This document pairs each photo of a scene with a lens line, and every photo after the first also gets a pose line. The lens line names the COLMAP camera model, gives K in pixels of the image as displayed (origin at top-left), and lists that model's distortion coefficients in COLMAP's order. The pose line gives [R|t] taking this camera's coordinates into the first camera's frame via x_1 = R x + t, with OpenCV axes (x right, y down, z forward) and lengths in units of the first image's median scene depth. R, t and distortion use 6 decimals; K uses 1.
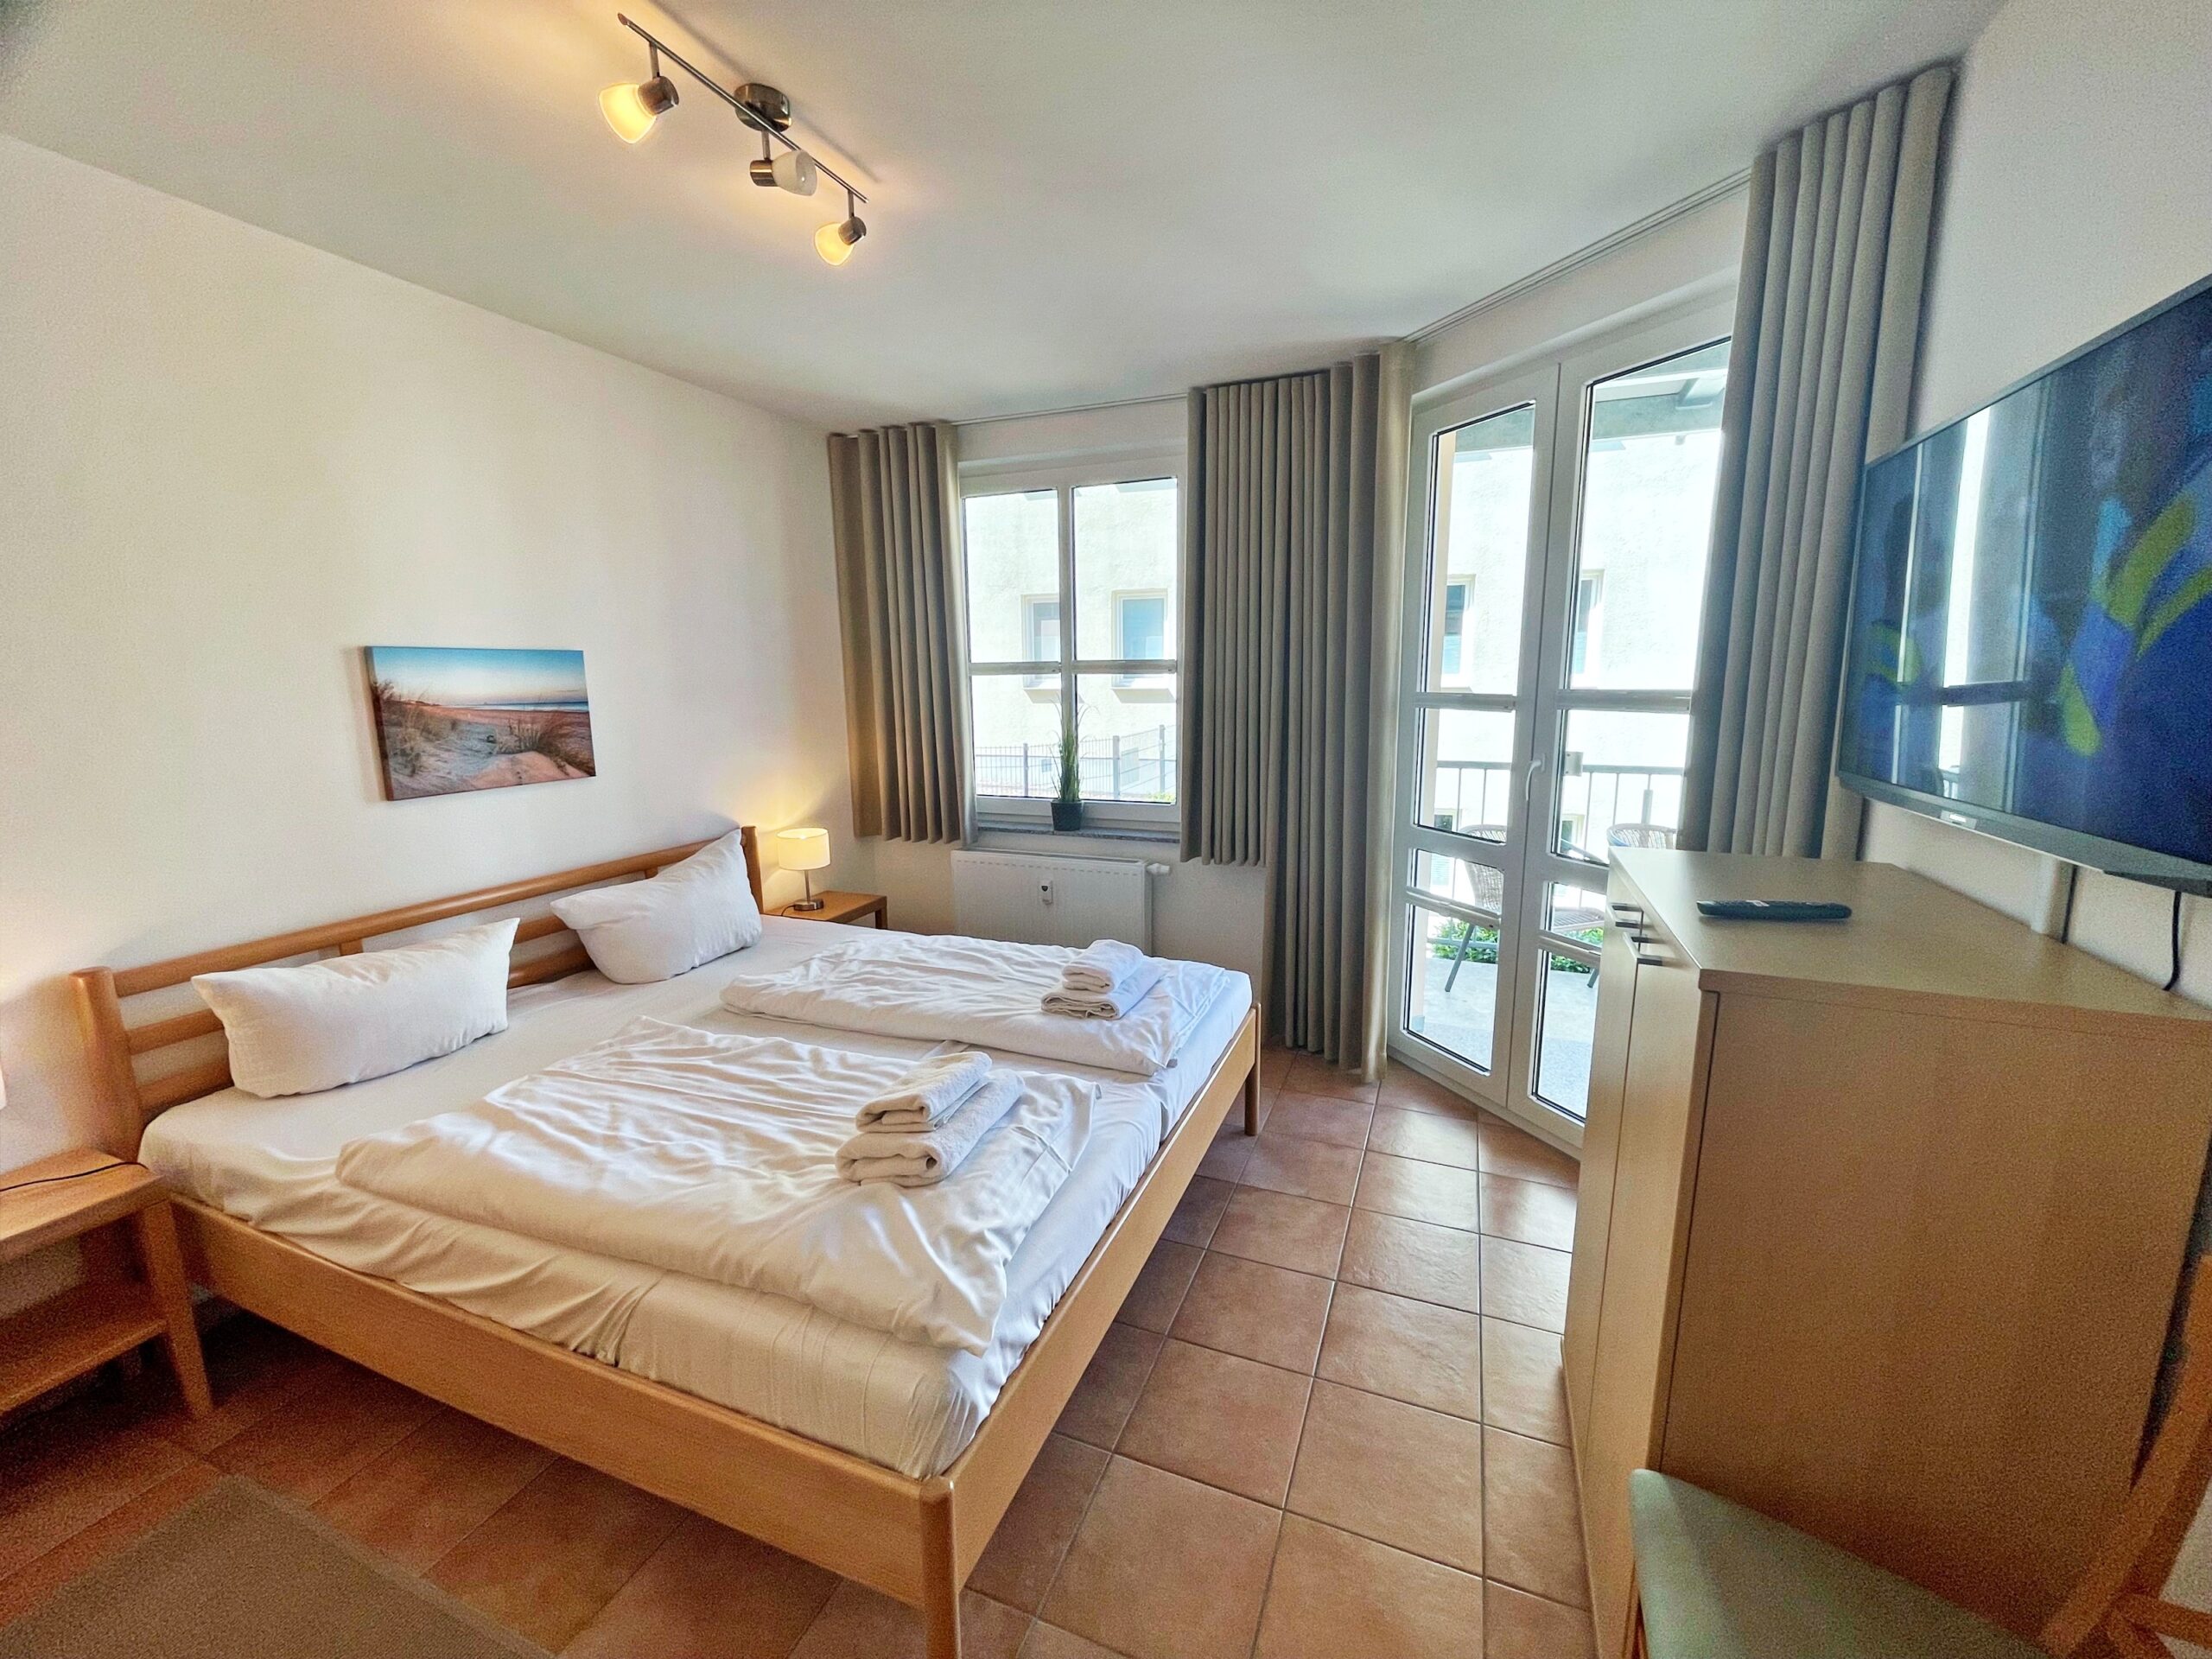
lens RADIAL K [[897.2, 0, 1122.7], [0, 897.2, 824.0], [0, 0, 1]] dist [-0.006897, 0.001372]
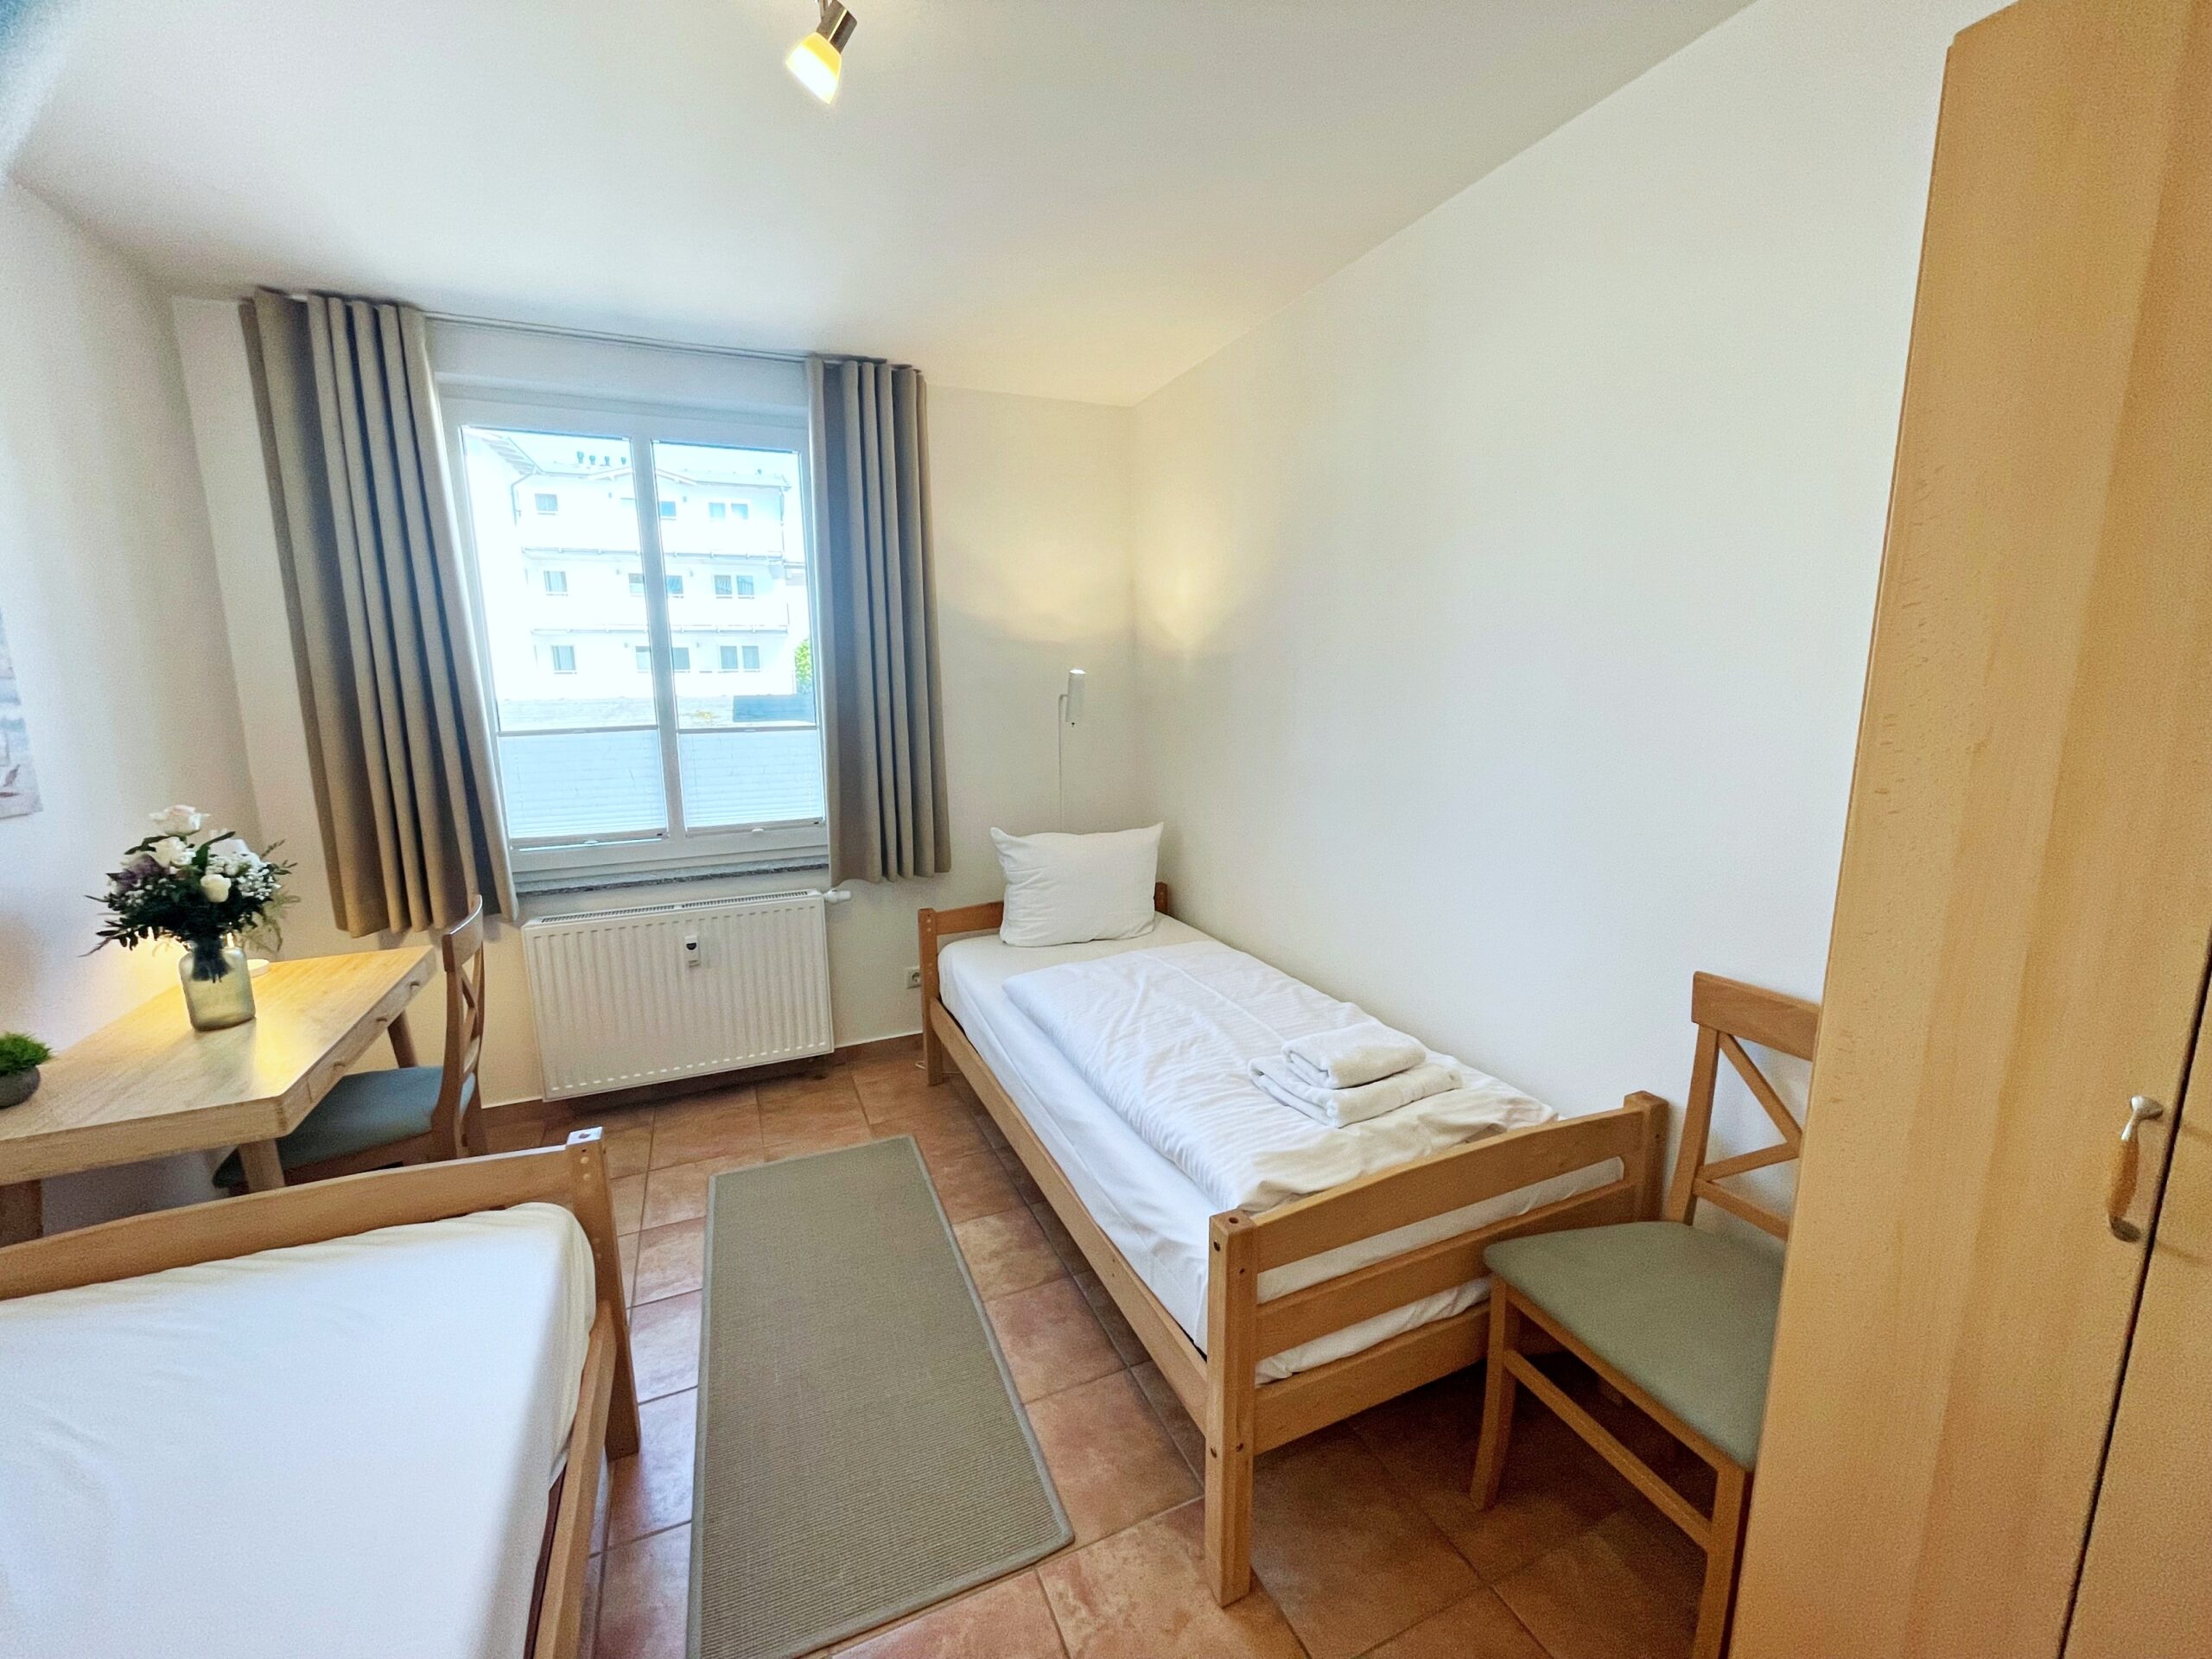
lens RADIAL K [[897.2, 0, 1110.1], [0, 897.2, 839.1], [0, 0, 1]] dist [-0.006897, 0.001372]
pose [[0.705959, -0.125949, 0.696964, -0.361531], [0.125650, 0.990723, 0.051763, -0.016404], [-0.697018, 0.051032, 0.715235, 0.170403]]
